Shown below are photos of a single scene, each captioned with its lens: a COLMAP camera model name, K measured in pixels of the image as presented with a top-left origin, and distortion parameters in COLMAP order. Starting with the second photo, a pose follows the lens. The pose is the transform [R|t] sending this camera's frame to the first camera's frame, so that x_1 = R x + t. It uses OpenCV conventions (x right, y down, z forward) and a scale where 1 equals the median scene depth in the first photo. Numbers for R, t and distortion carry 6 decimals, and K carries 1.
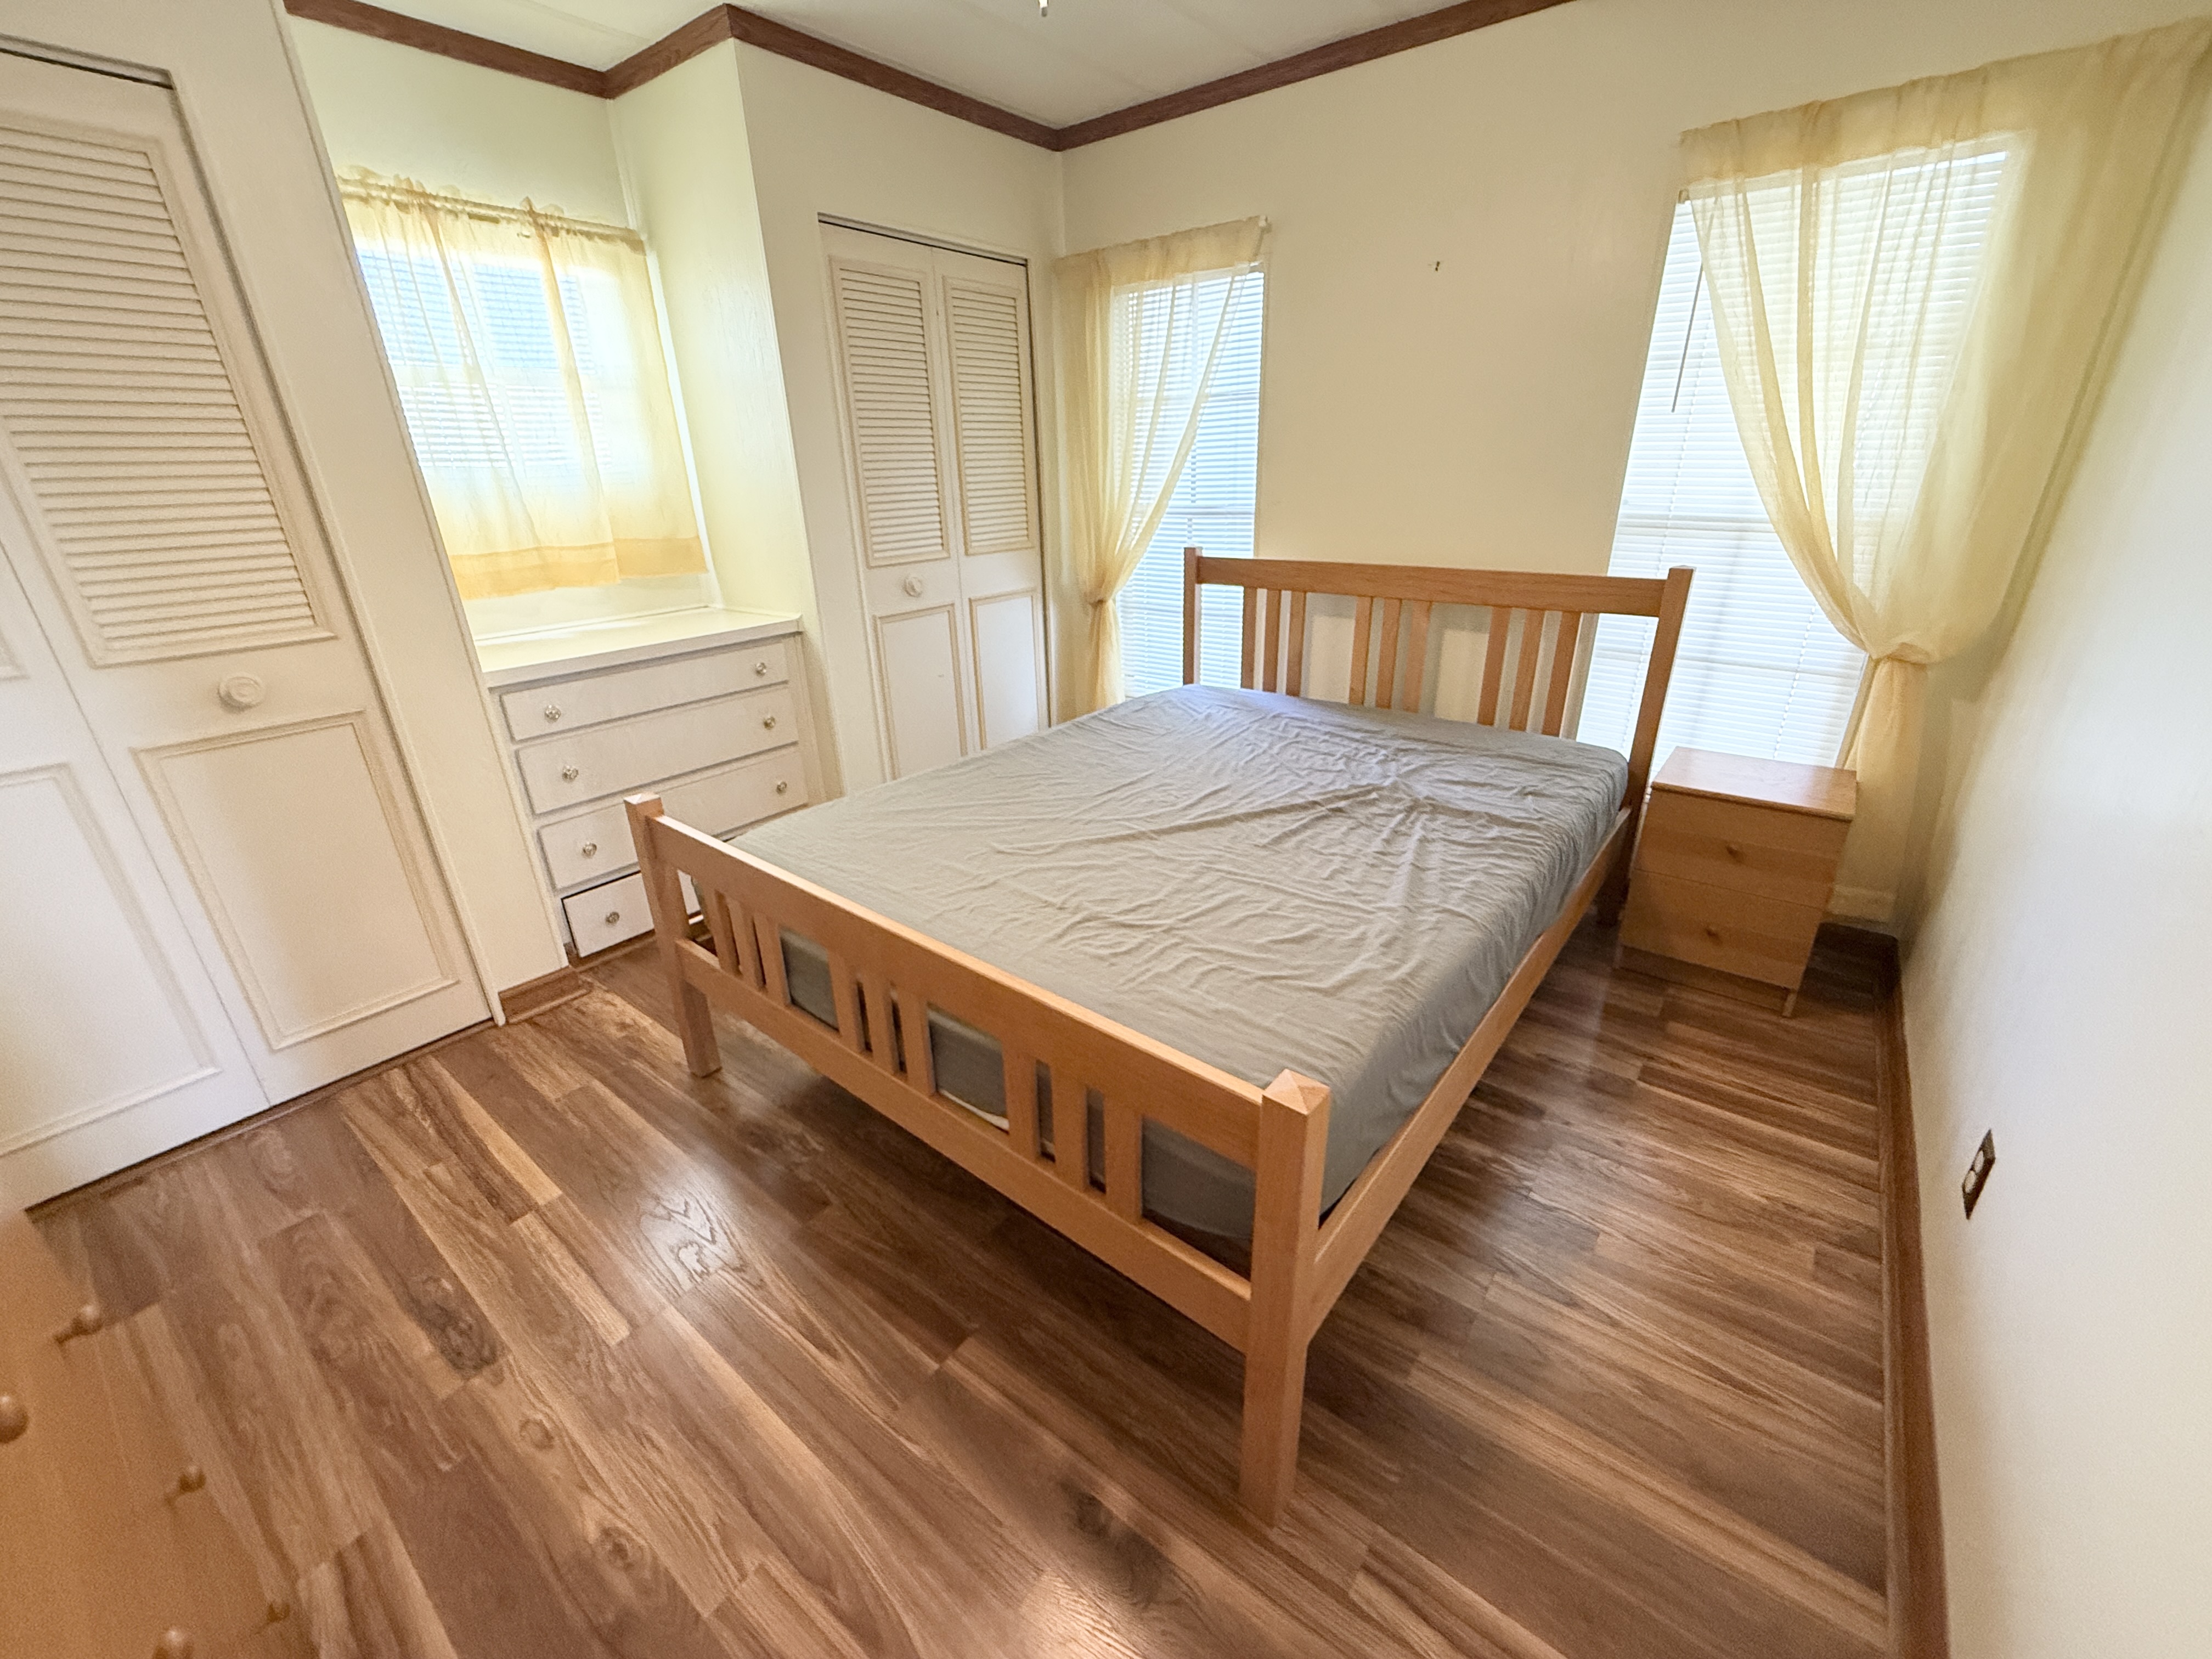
lens RADIAL K [[882.5, 0, 1104.4], [0, 882.5, 828.9], [0, 0, 1]] dist [0.000959, -0.000102]
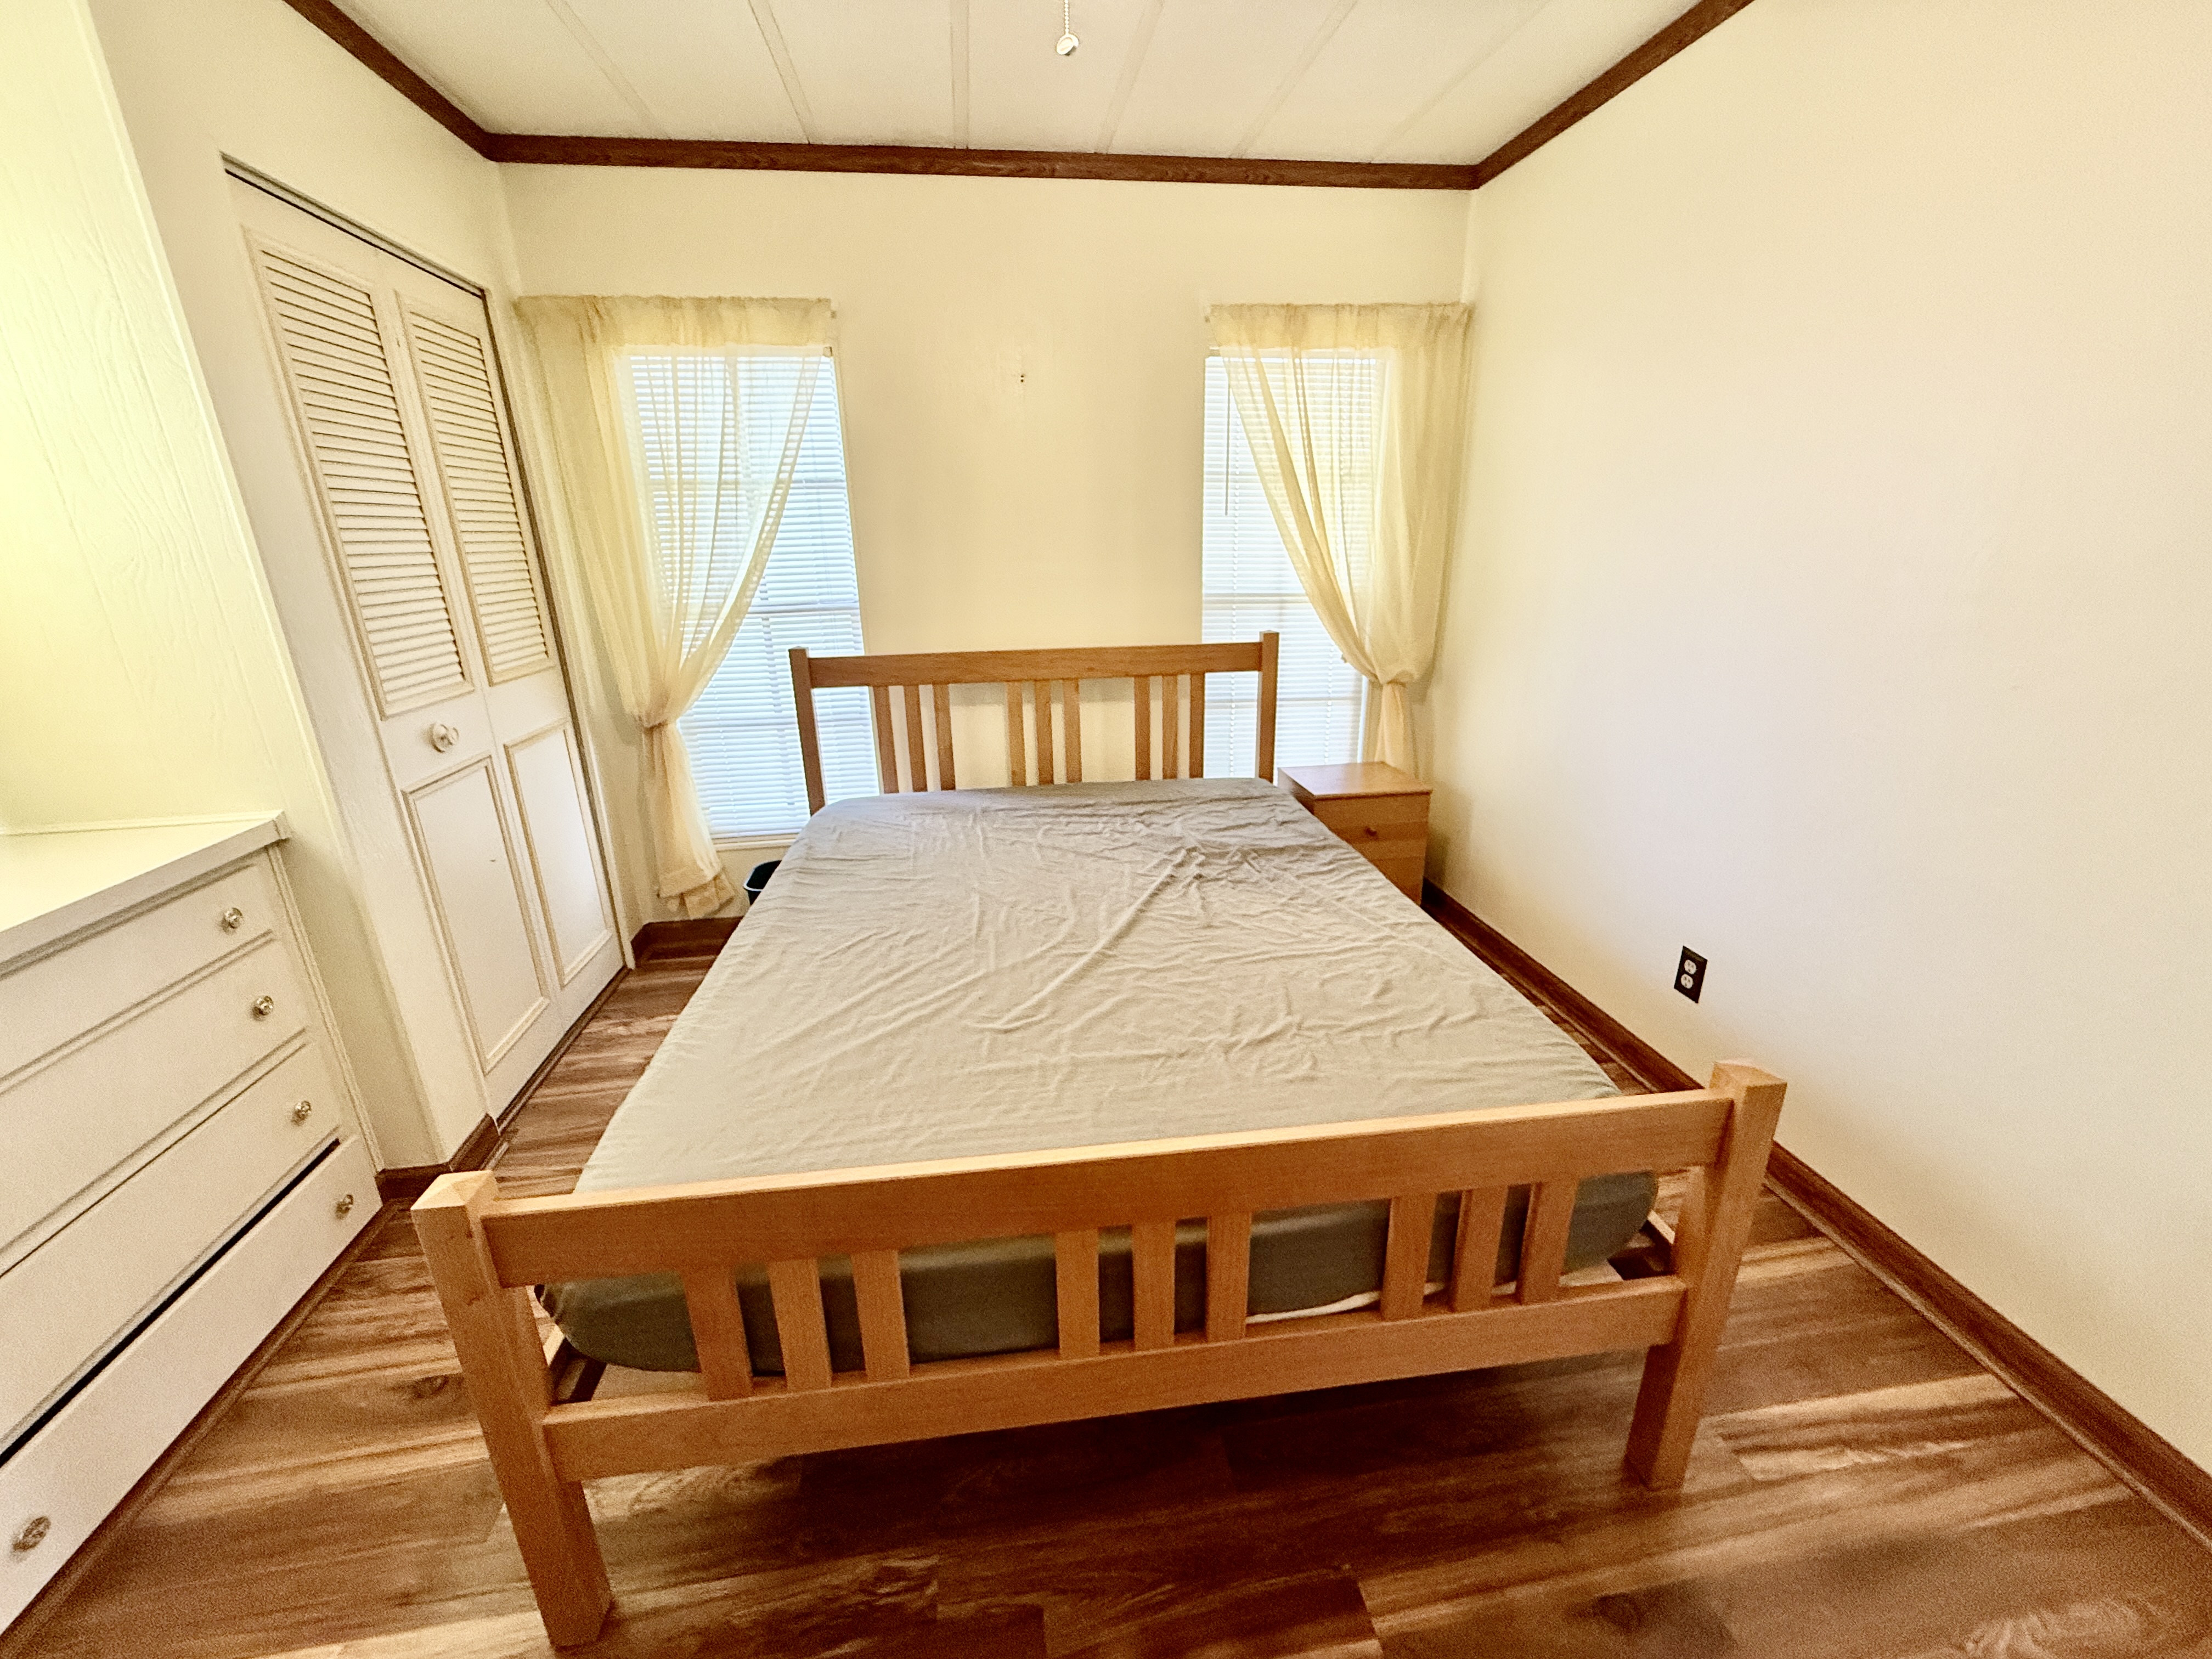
lens RADIAL K [[882.5, 0, 1105.3], [0, 882.5, 830.4], [0, 0, 1]] dist [0.000959, -0.000102]
pose [[0.693381, -0.219395, 0.686359, -0.413356], [0.281116, 0.959406, 0.022682, -0.102908], [-0.663473, 0.177220, 0.726909, 0.247435]]
